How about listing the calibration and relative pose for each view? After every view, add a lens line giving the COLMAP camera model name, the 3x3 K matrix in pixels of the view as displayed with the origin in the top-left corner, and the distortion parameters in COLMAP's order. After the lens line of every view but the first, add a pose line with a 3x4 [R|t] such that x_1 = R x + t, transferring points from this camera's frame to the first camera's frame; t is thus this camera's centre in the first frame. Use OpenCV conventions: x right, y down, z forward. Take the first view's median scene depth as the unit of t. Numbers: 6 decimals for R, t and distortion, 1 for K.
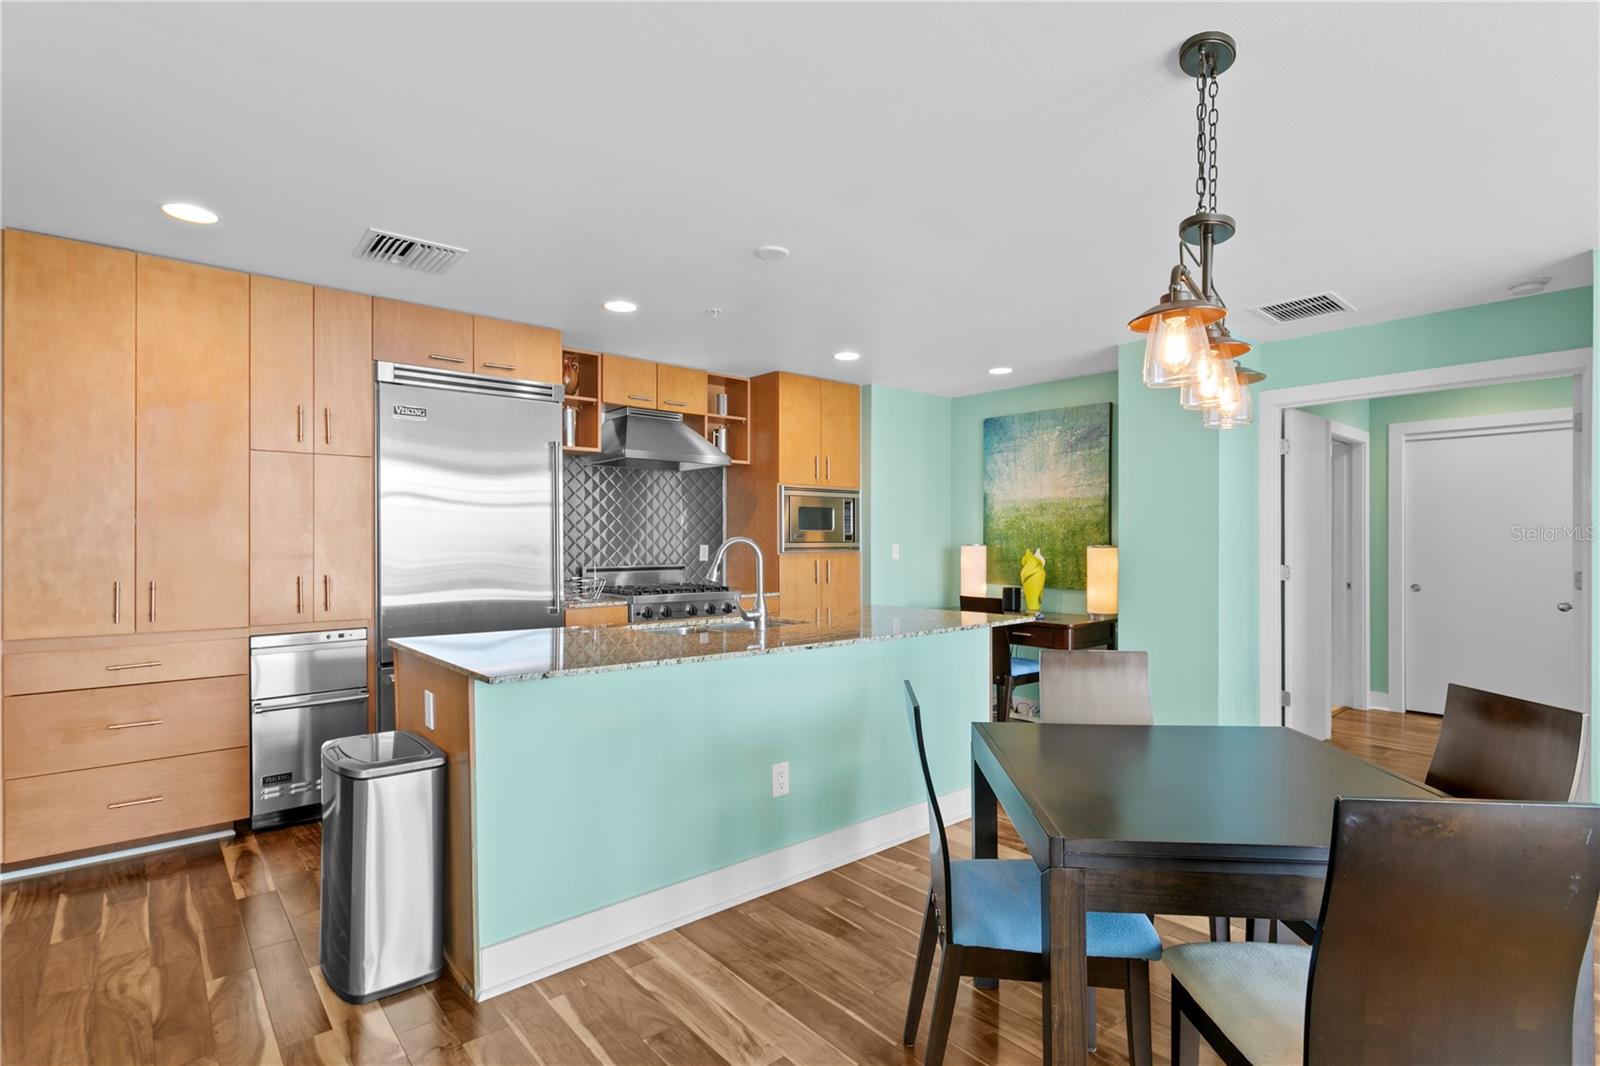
lens RADIAL K [[759.5, 0, 792.3], [0, 759.5, 548.6], [0, 0, 1]] dist [-0.002429, -0.000173]
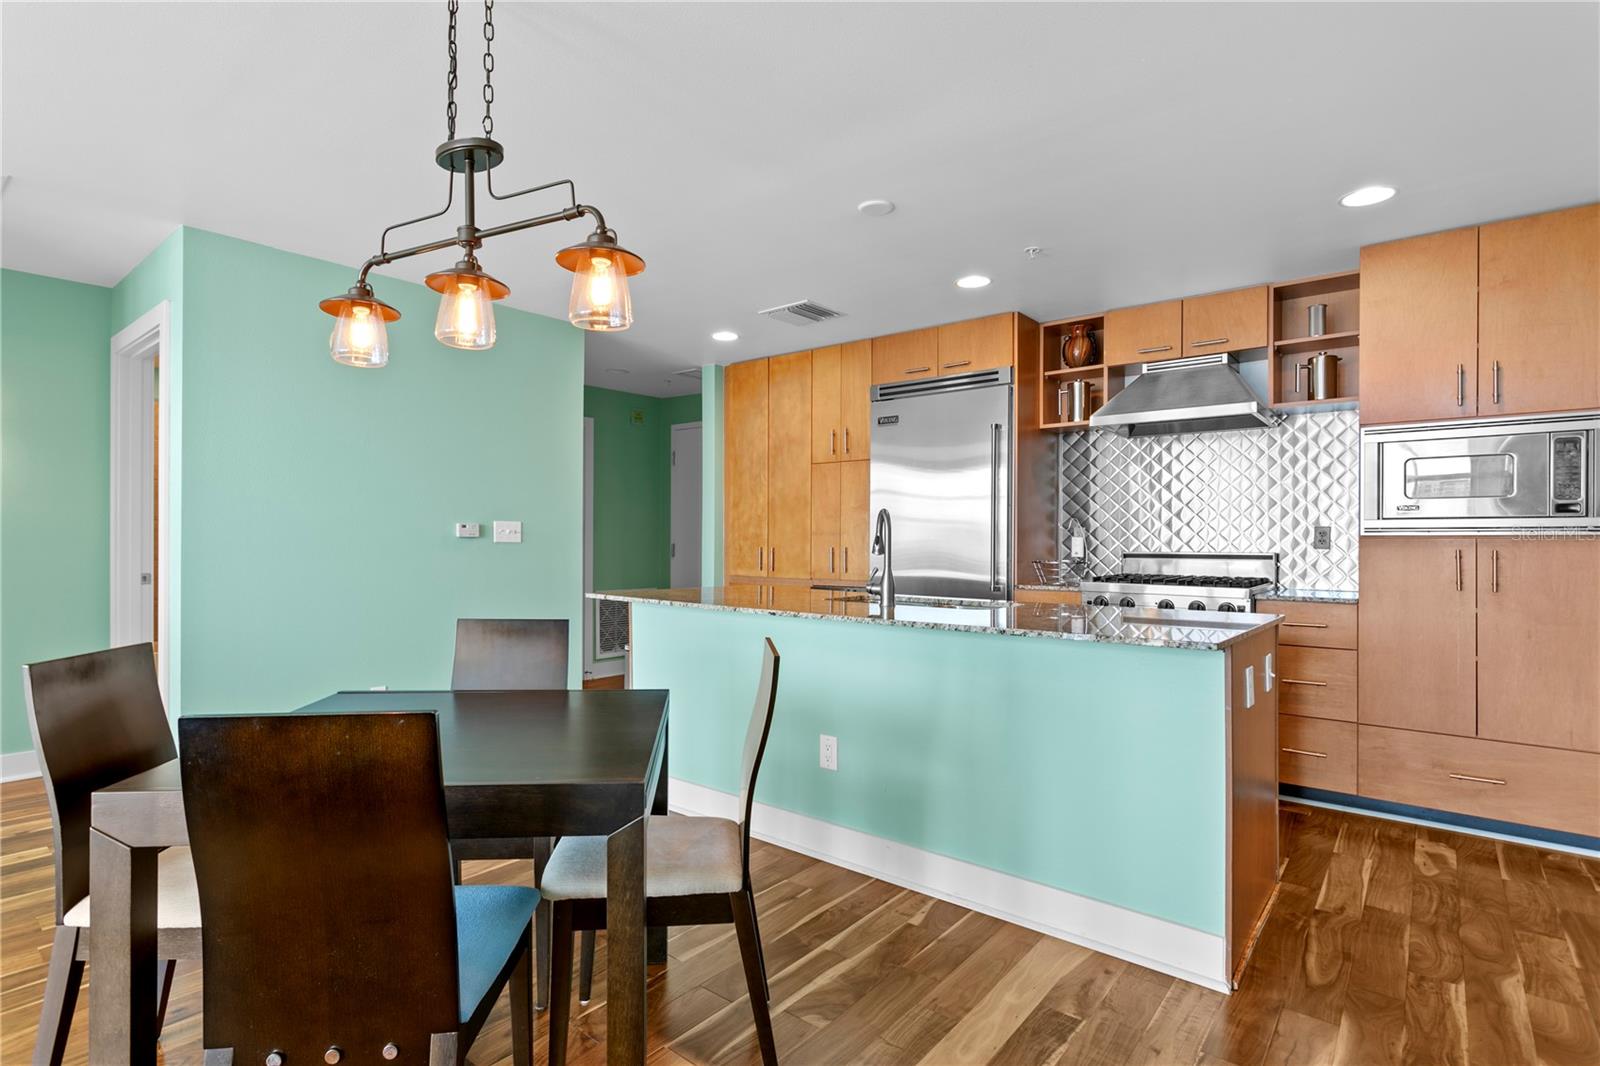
lens RADIAL K [[828.6, 0, 779.9], [0, 828.6, 534.3], [0, 0, 1]] dist [0.000219, 0.001144]
pose [[0.155726, -0.002890, -0.987796, 0.570821], [-0.014850, 0.999876, -0.005267, 0.013417], [0.987689, 0.015489, 0.155664, 0.415755]]
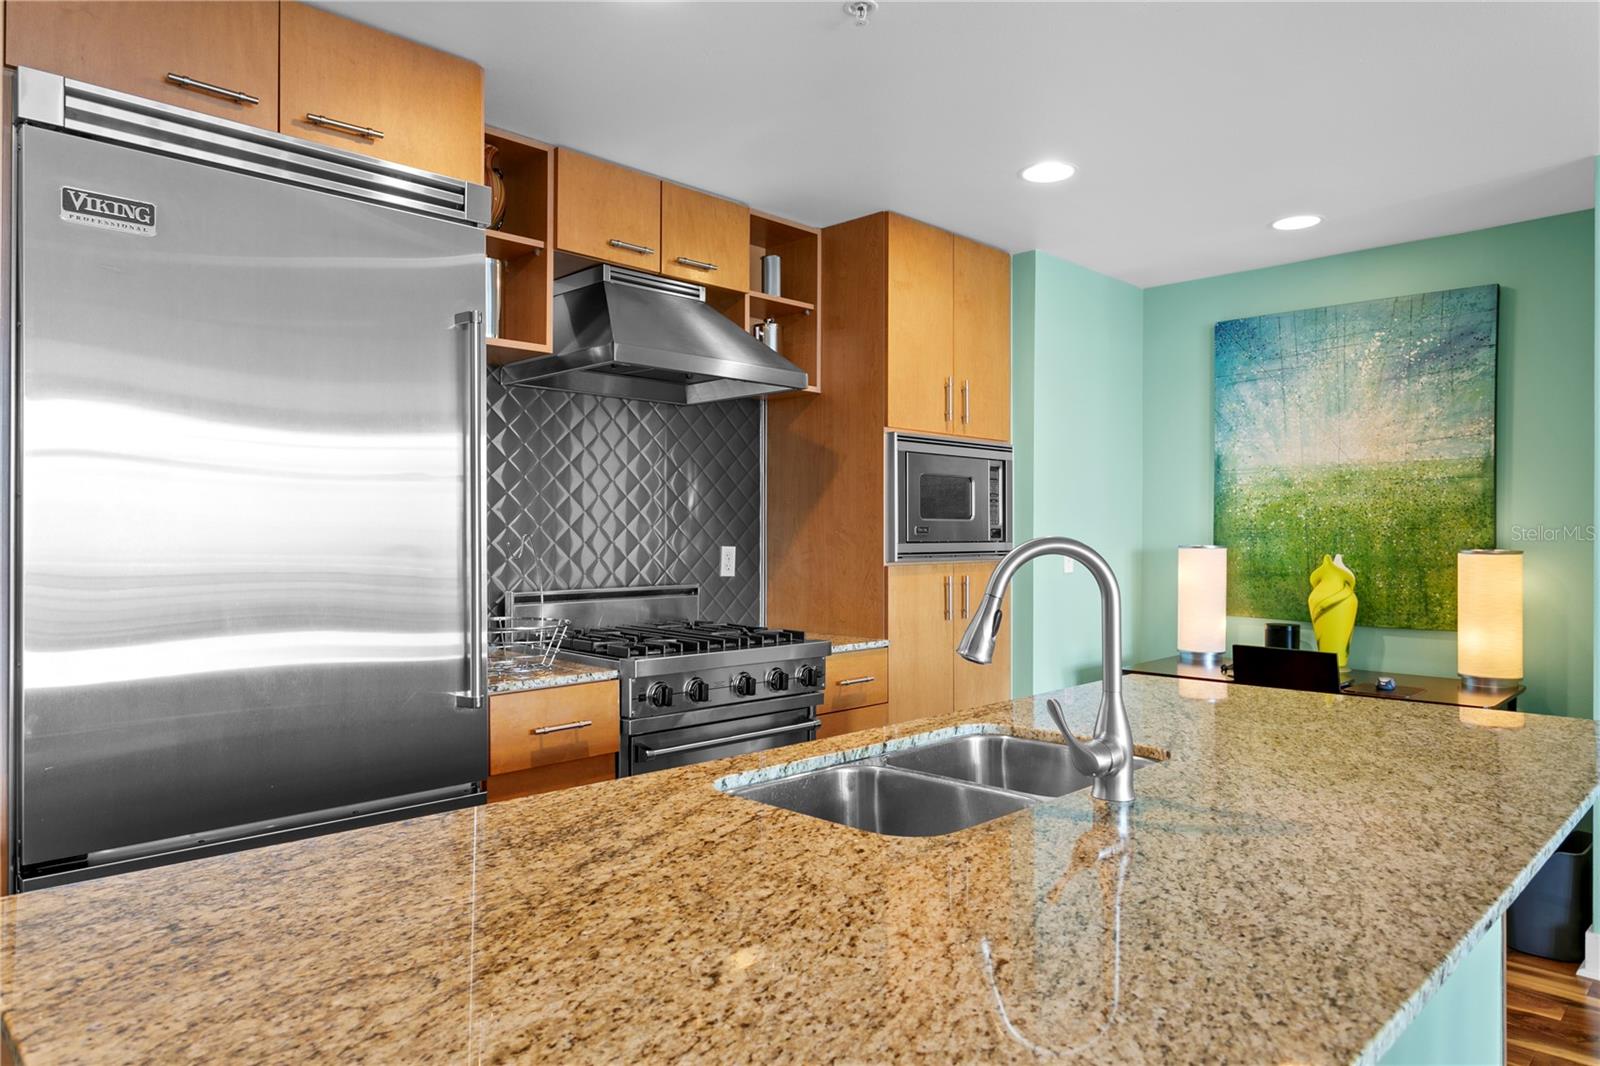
lens RADIAL K [[1010.7, 0, 786.8], [0, 1010.7, 534.8], [0, 0, 1]] dist [0.003988, 0.001061]
pose [[0.996919, 0.002766, 0.078384, -0.136962], [-0.001999, 0.999949, -0.009863, -0.006376], [-0.078407, 0.009676, 0.996874, 0.315718]]
